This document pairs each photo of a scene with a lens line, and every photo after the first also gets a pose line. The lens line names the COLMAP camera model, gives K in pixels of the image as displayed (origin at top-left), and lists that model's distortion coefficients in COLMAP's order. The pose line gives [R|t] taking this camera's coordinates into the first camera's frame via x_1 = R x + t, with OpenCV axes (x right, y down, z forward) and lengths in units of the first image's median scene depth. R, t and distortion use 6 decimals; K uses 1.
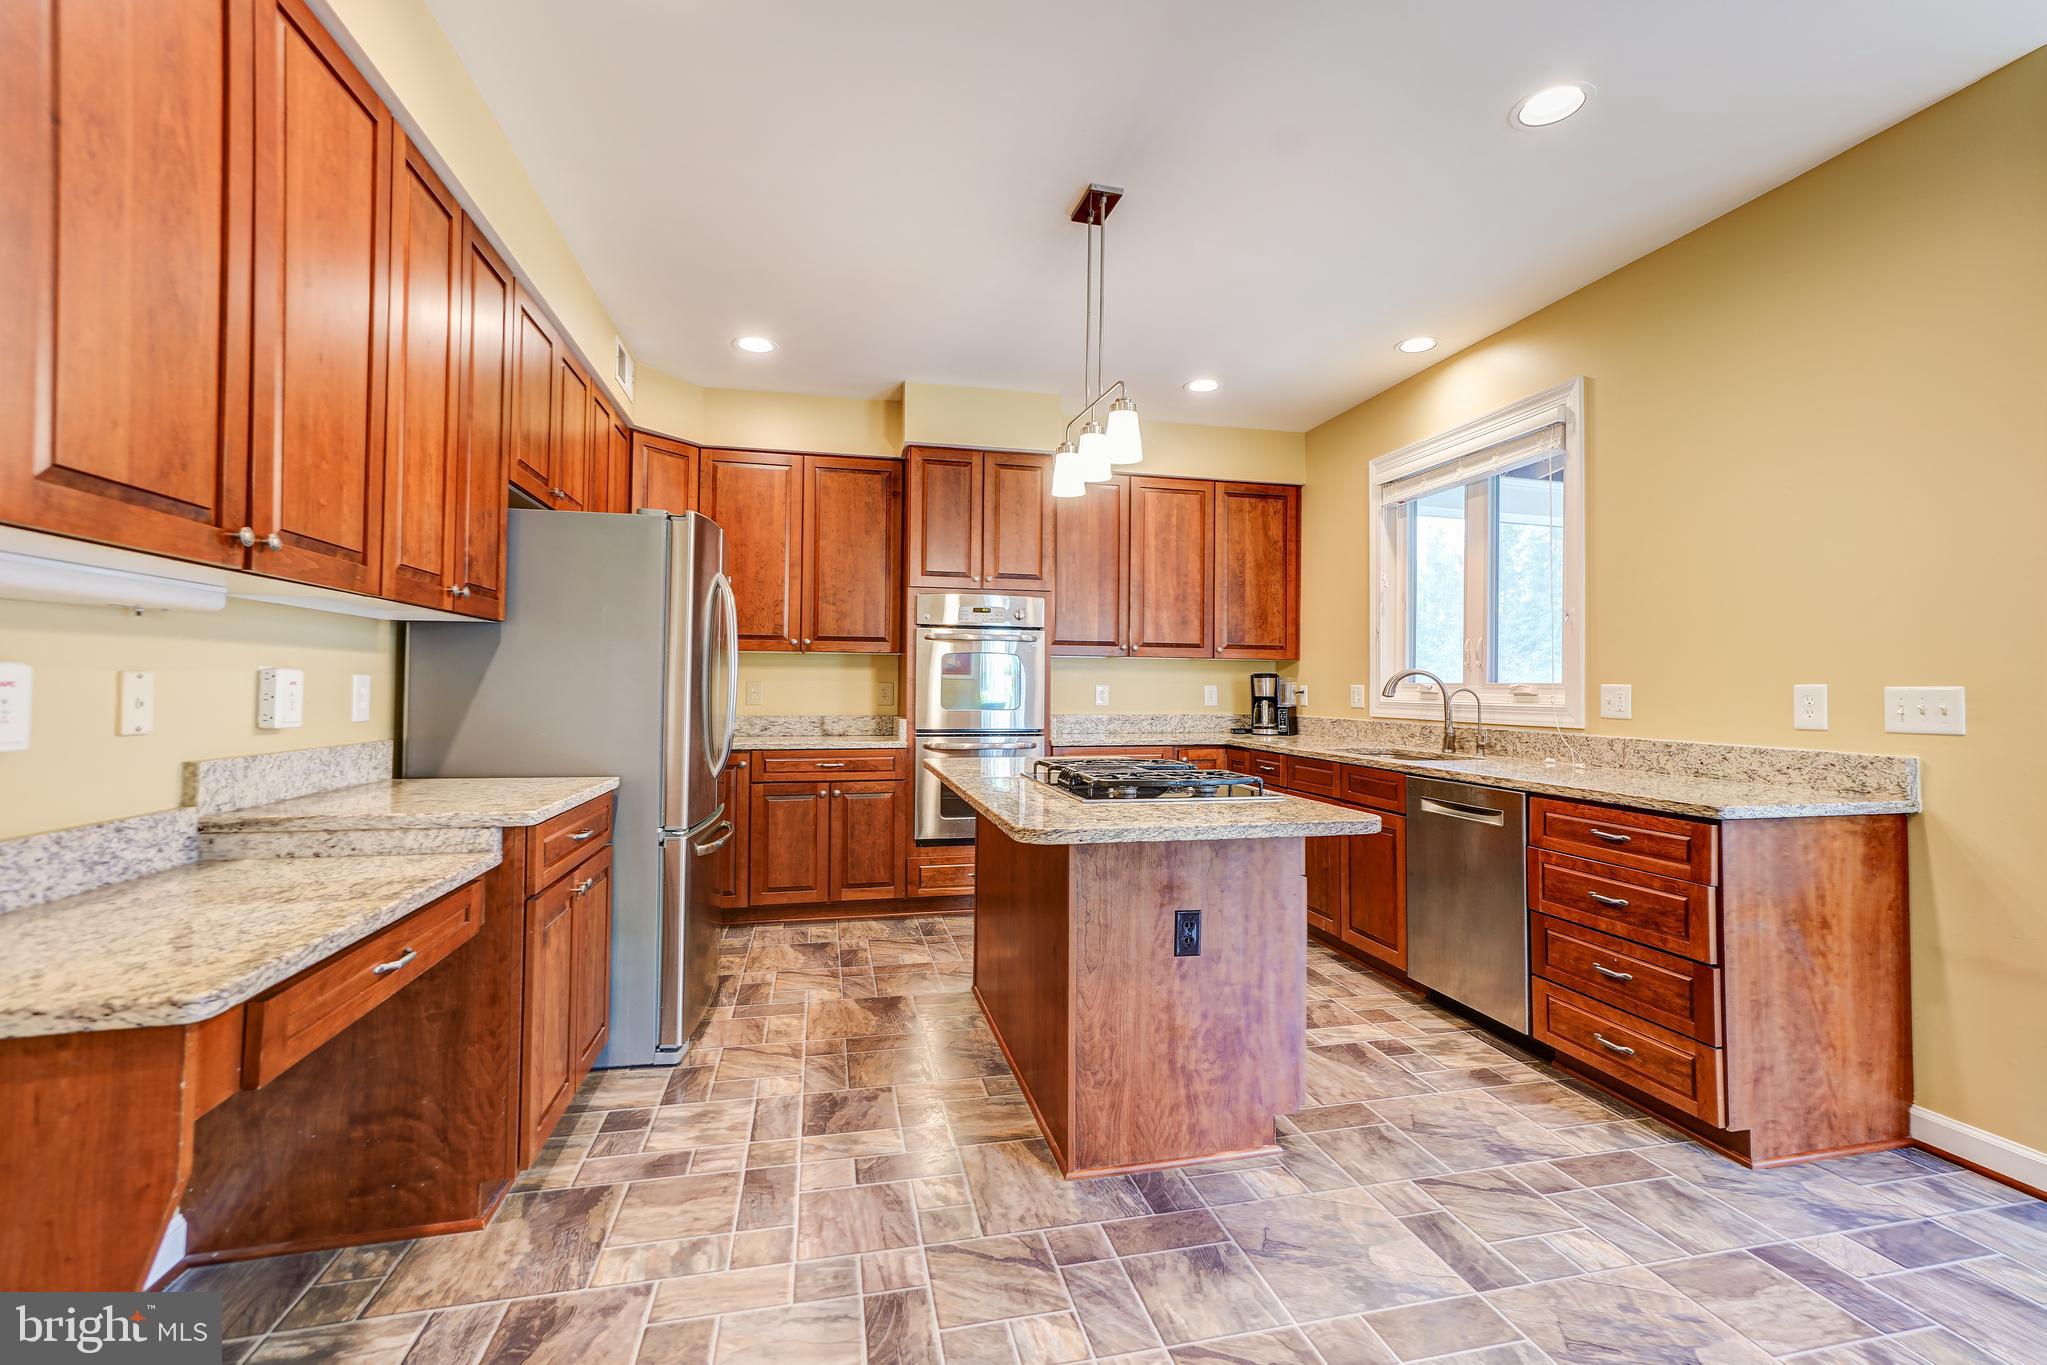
lens RADIAL K [[891.0, 0, 1026.6], [0, 891.0, 676.8], [0, 0, 1]] dist [-0.000962, 0.005930]
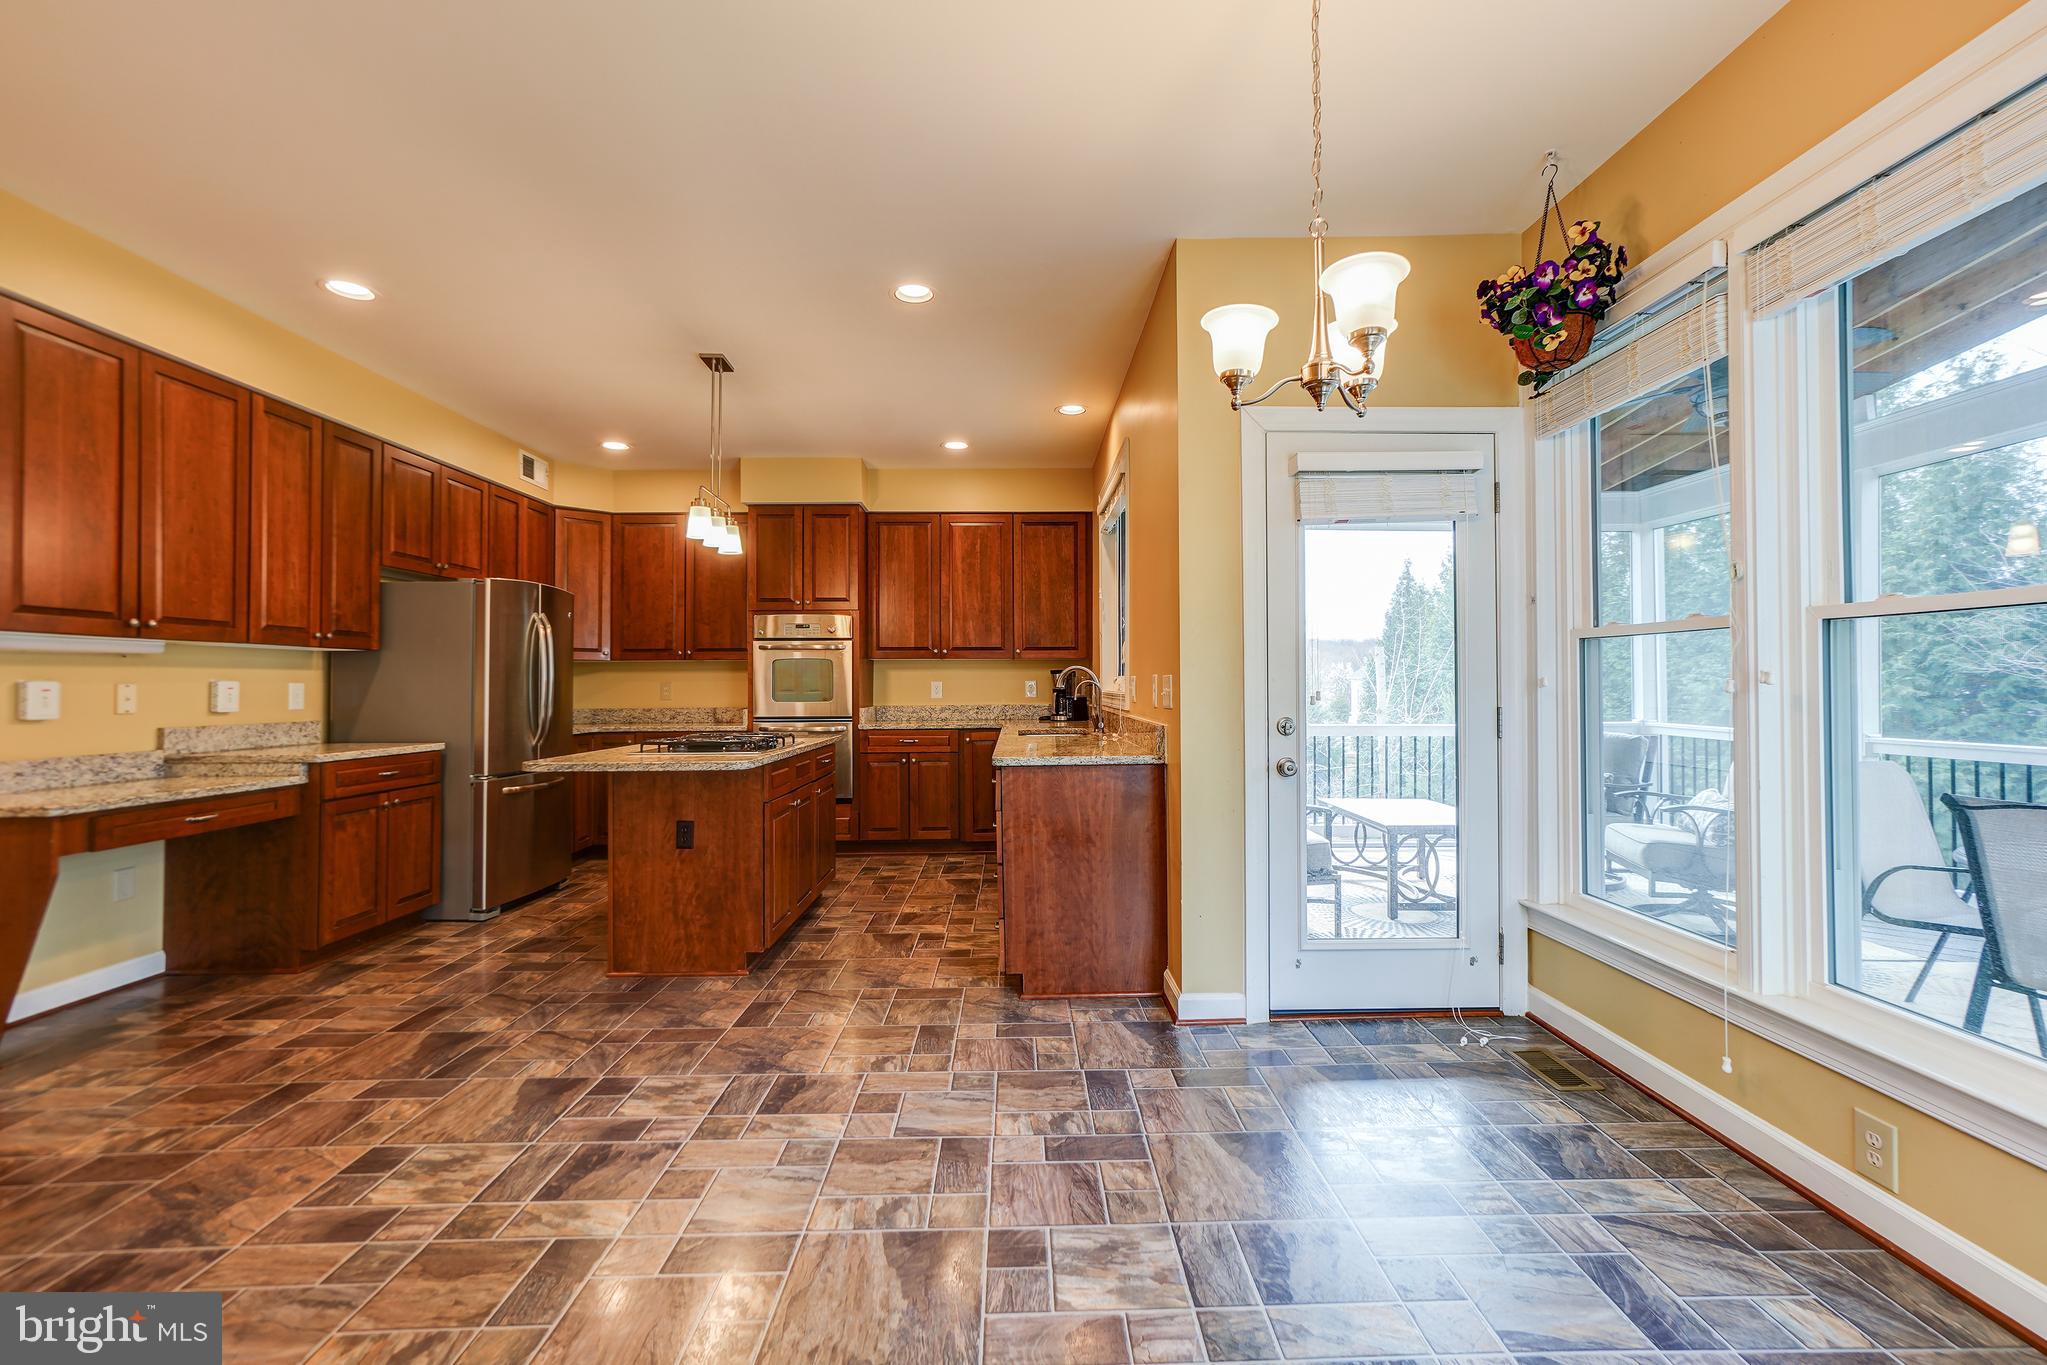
lens RADIAL K [[908.2, 0, 1036.4], [0, 908.2, 673.1], [0, 0, 1]] dist [-0.002489, 0.012532]
pose [[0.975547, -0.017378, -0.219102, 1.155741], [0.016988, 0.999849, -0.003664, 0.009740], [0.219133, -0.000147, 0.975695, -0.468876]]
